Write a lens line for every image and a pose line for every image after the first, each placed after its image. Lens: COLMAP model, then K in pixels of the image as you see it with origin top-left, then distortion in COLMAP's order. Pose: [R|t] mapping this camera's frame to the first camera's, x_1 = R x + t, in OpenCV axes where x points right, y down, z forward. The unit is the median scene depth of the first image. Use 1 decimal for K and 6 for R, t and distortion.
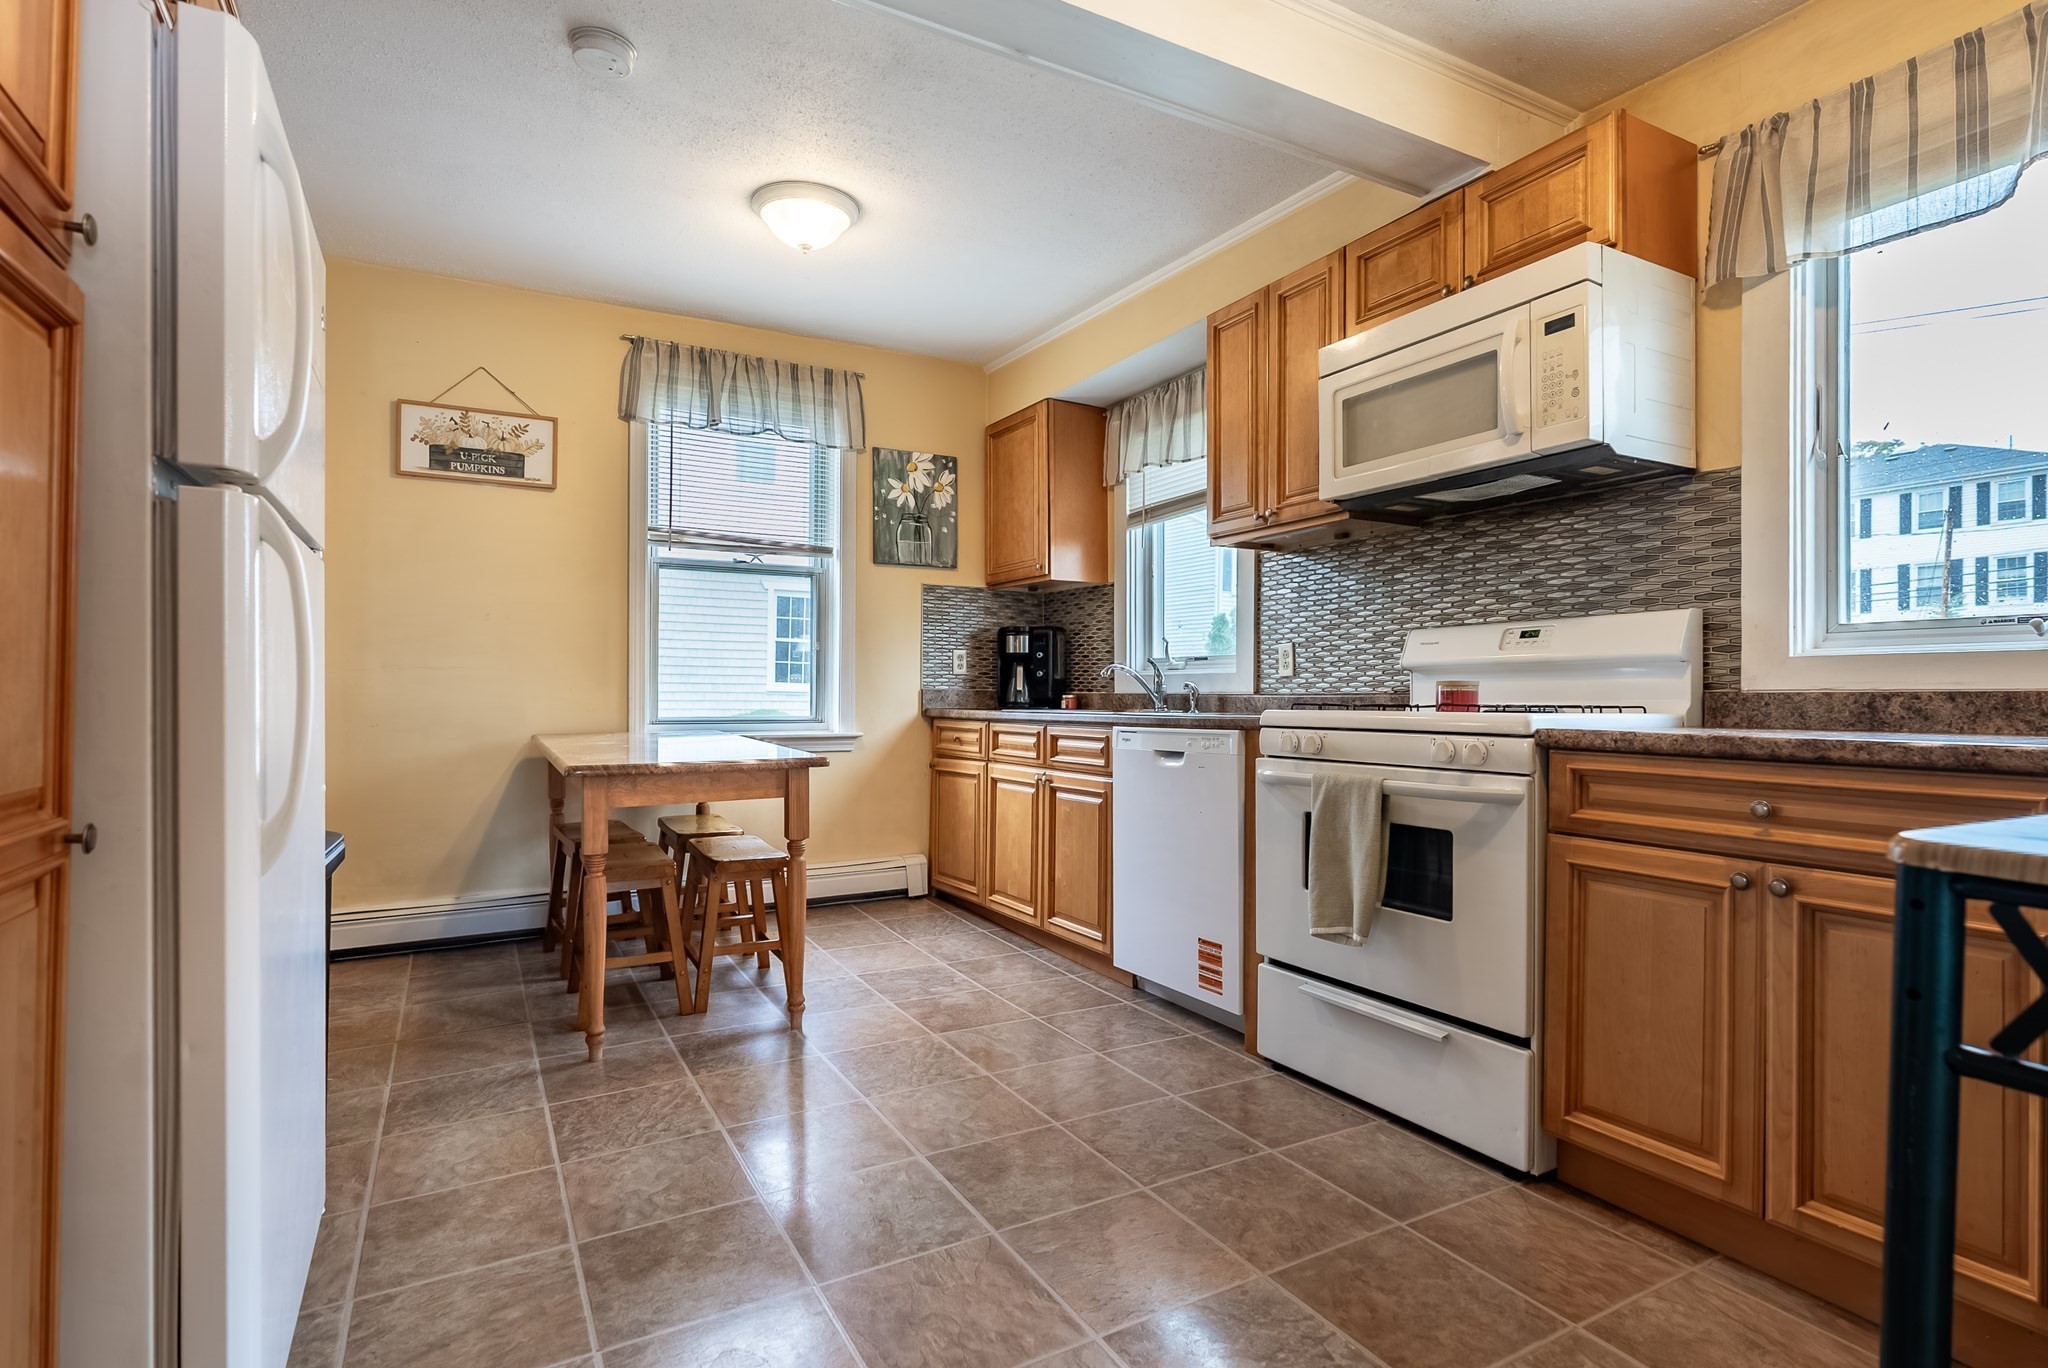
lens RADIAL K [[1032.9, 0, 1020.6], [0, 1032.9, 676.7], [0, 0, 1]] dist [-0.003818, 0.004152]
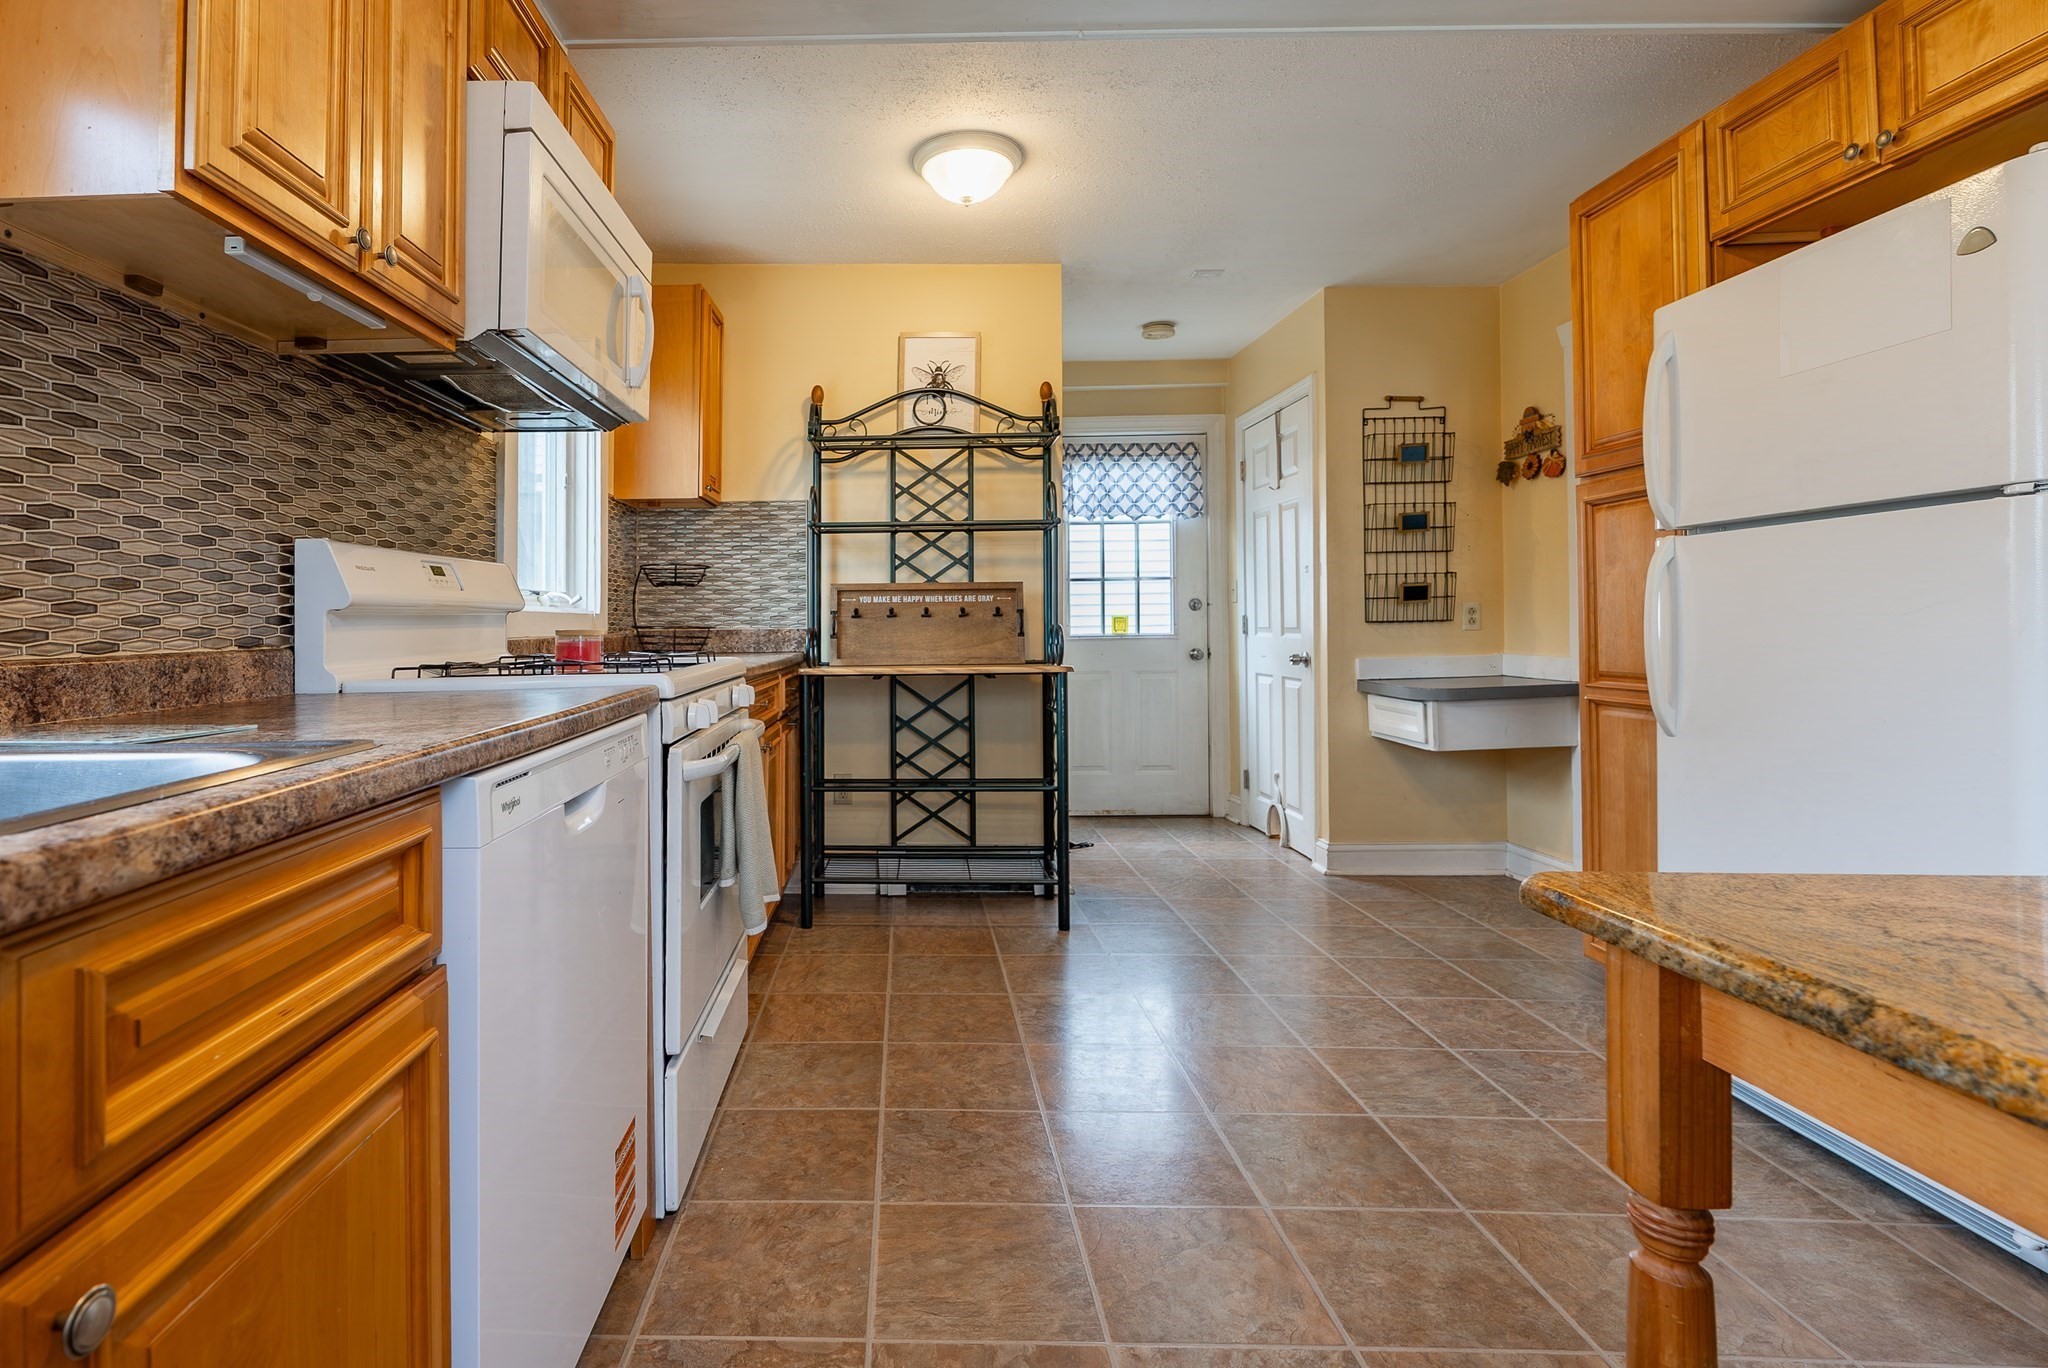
lens RADIAL K [[938.7, 0, 864.2], [0, 938.7, 619.7], [0, 0, 1]] dist [-0.005534, 0.001384]
pose [[-0.847236, 0.011560, 0.531090, -0.137982], [-0.007116, 0.999427, -0.033106, 0.014146], [-0.531168, -0.031828, -0.846668, 1.104686]]
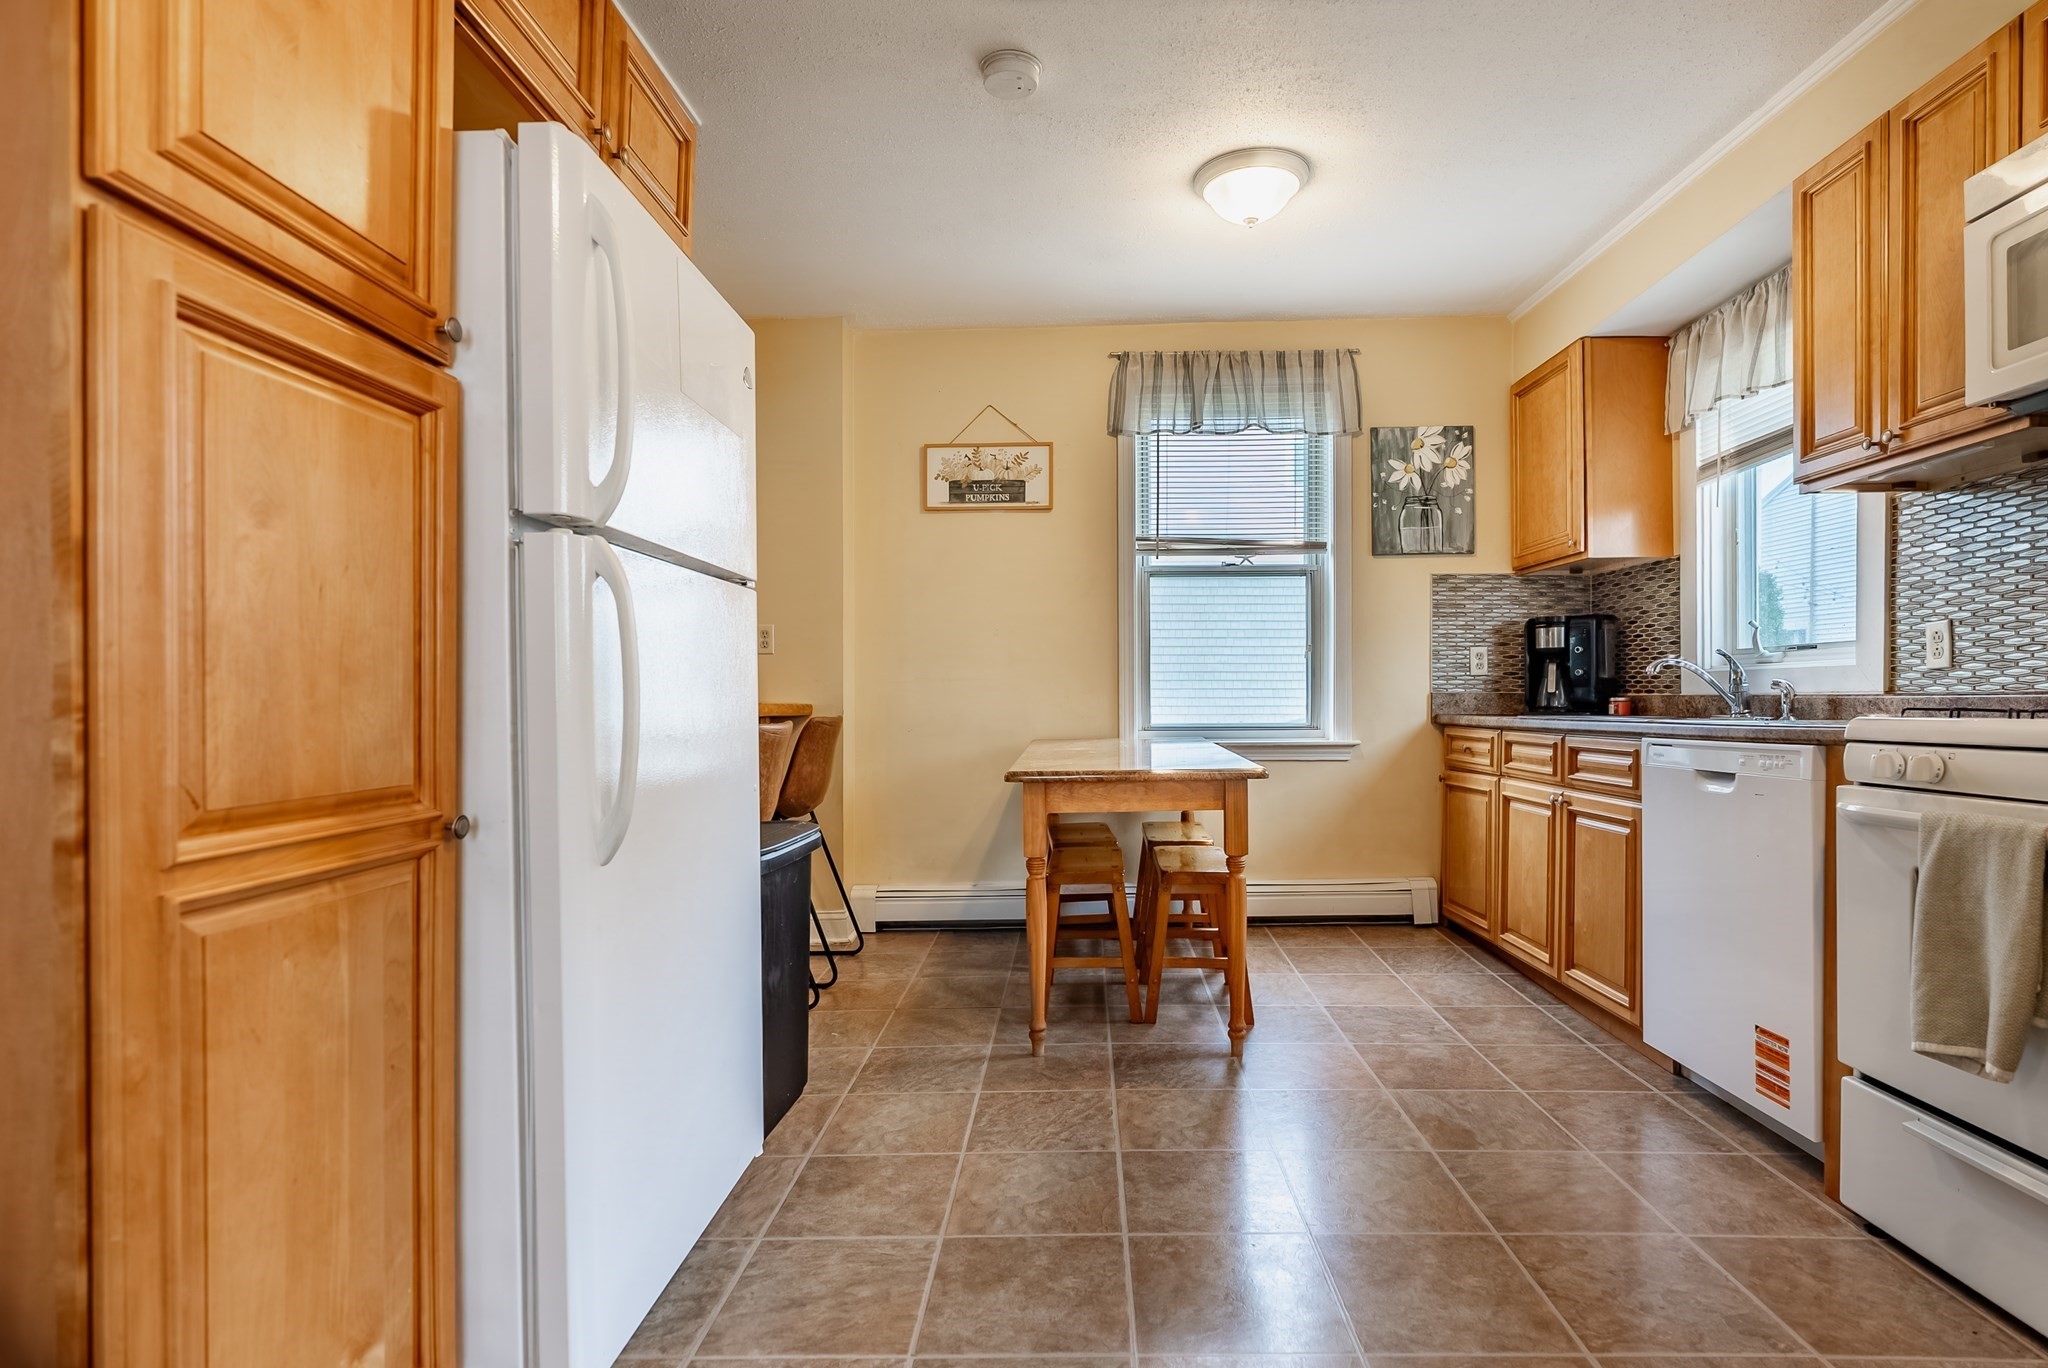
lens RADIAL K [[1032.9, 0, 1024.5], [0, 1032.9, 698.3], [0, 0, 1]] dist [-0.003818, 0.004152]
pose [[0.858468, -0.010148, -0.512766, 0.088989], [0.018582, 0.999763, 0.011323, 0.000572], [0.512530, -0.019248, 0.858454, 0.086014]]
